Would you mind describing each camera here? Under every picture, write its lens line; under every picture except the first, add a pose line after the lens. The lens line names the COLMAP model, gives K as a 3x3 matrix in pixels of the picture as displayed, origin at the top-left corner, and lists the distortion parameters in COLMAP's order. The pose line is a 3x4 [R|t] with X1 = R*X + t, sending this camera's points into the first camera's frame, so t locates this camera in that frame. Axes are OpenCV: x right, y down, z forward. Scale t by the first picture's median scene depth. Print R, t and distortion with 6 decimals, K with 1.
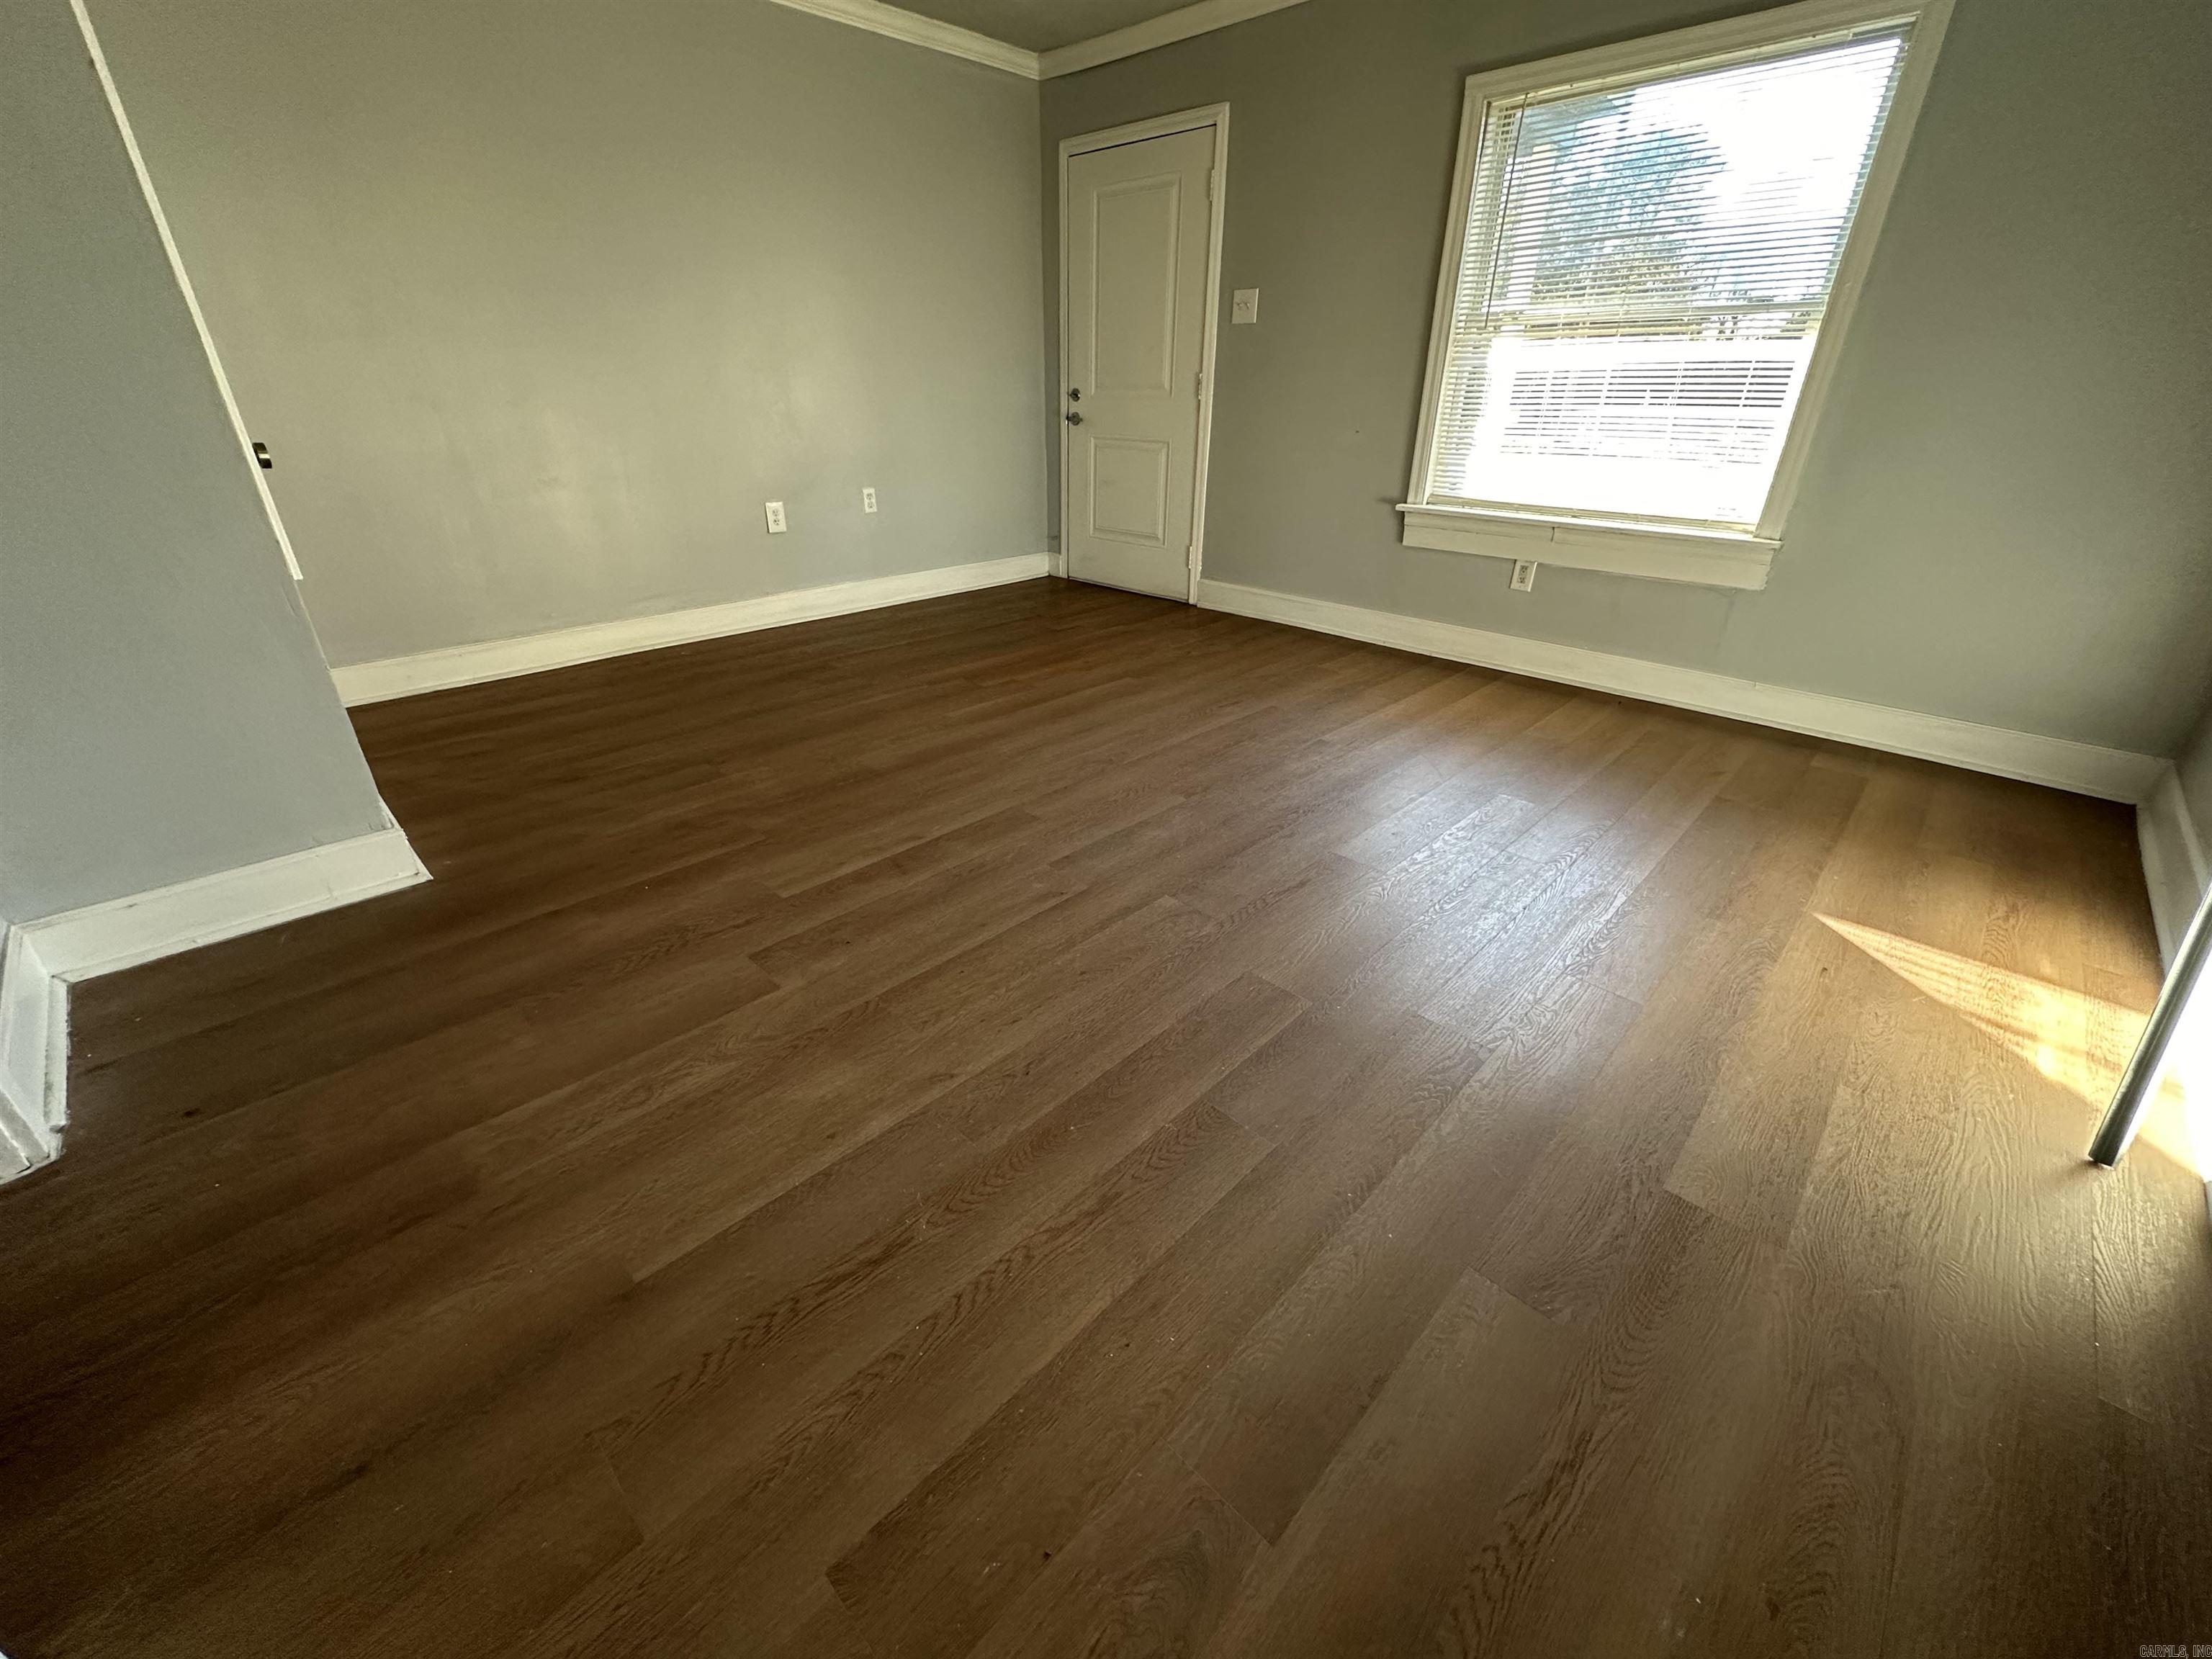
lens RADIAL K [[882.4, 0, 1103.9], [0, 882.4, 827.6], [0, 0, 1]] dist [-0.003915, 0.001152]
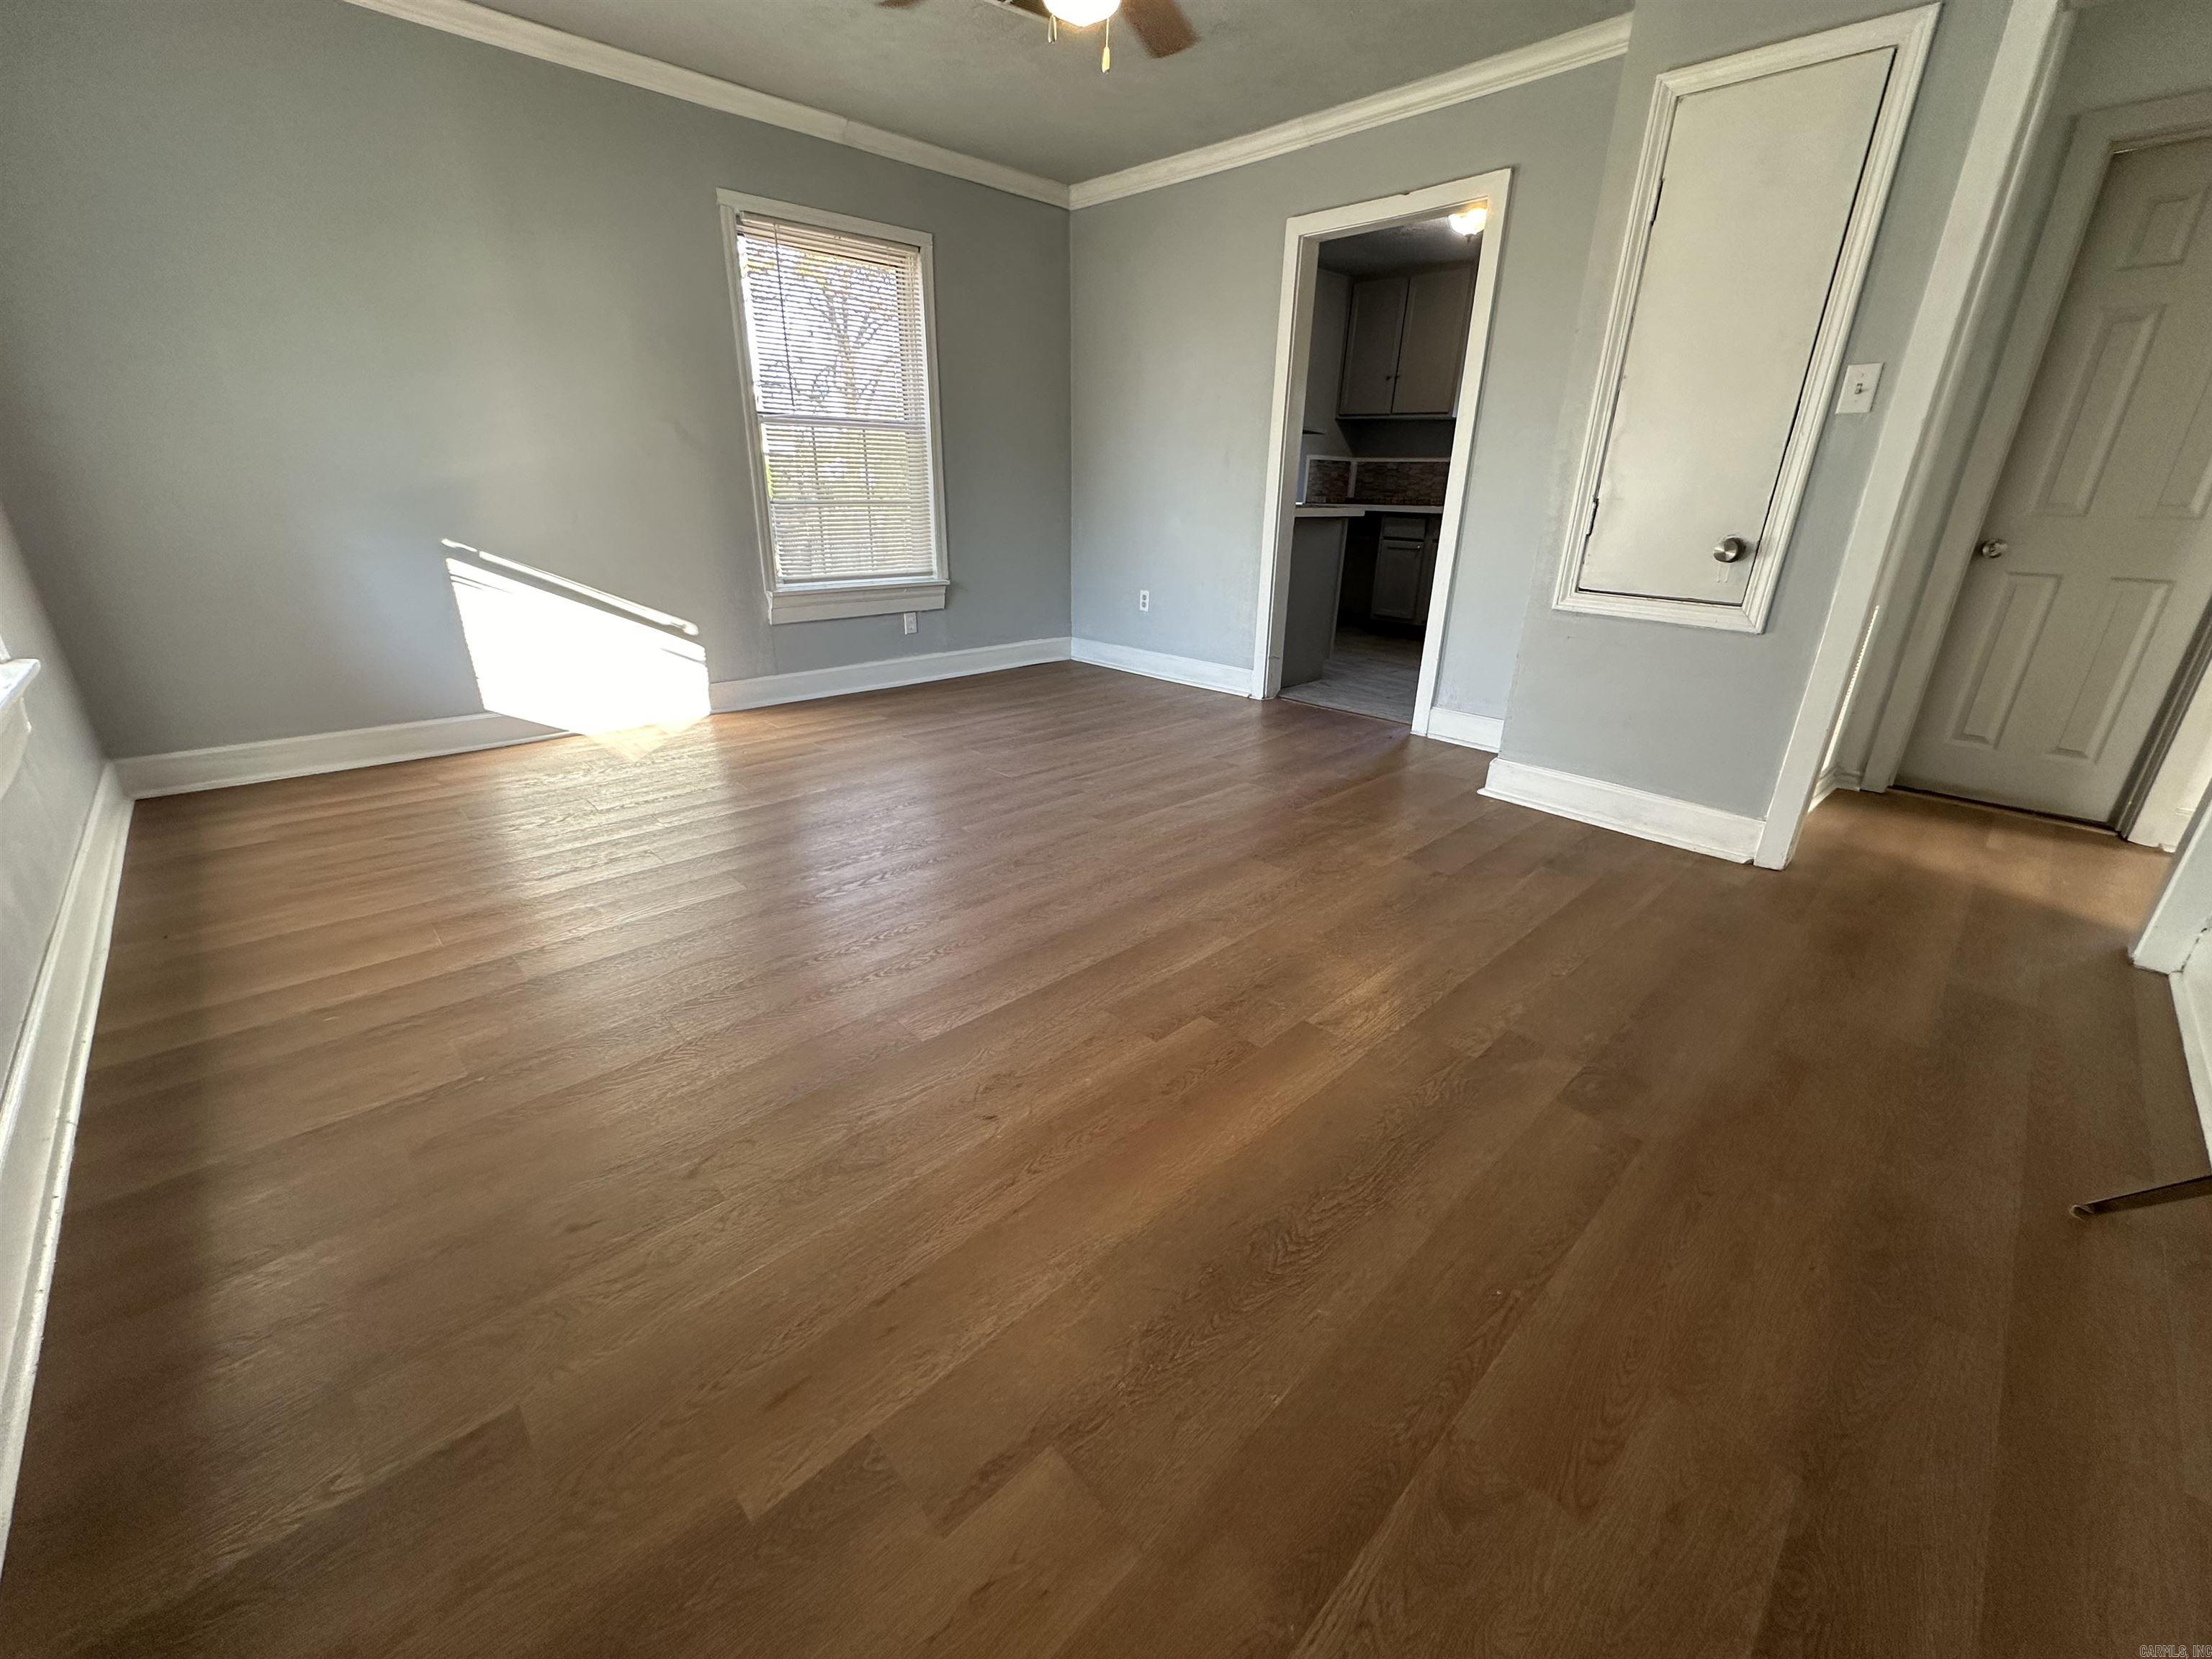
lens RADIAL K [[882.4, 0, 1103.9], [0, 882.4, 827.6], [0, 0, 1]] dist [-0.003915, 0.001152]
pose [[-0.998917, -0.039998, 0.023764, -0.105564], [-0.009206, 0.670611, 0.741752, -0.801867], [-0.045605, 0.740730, -0.670253, 1.616071]]
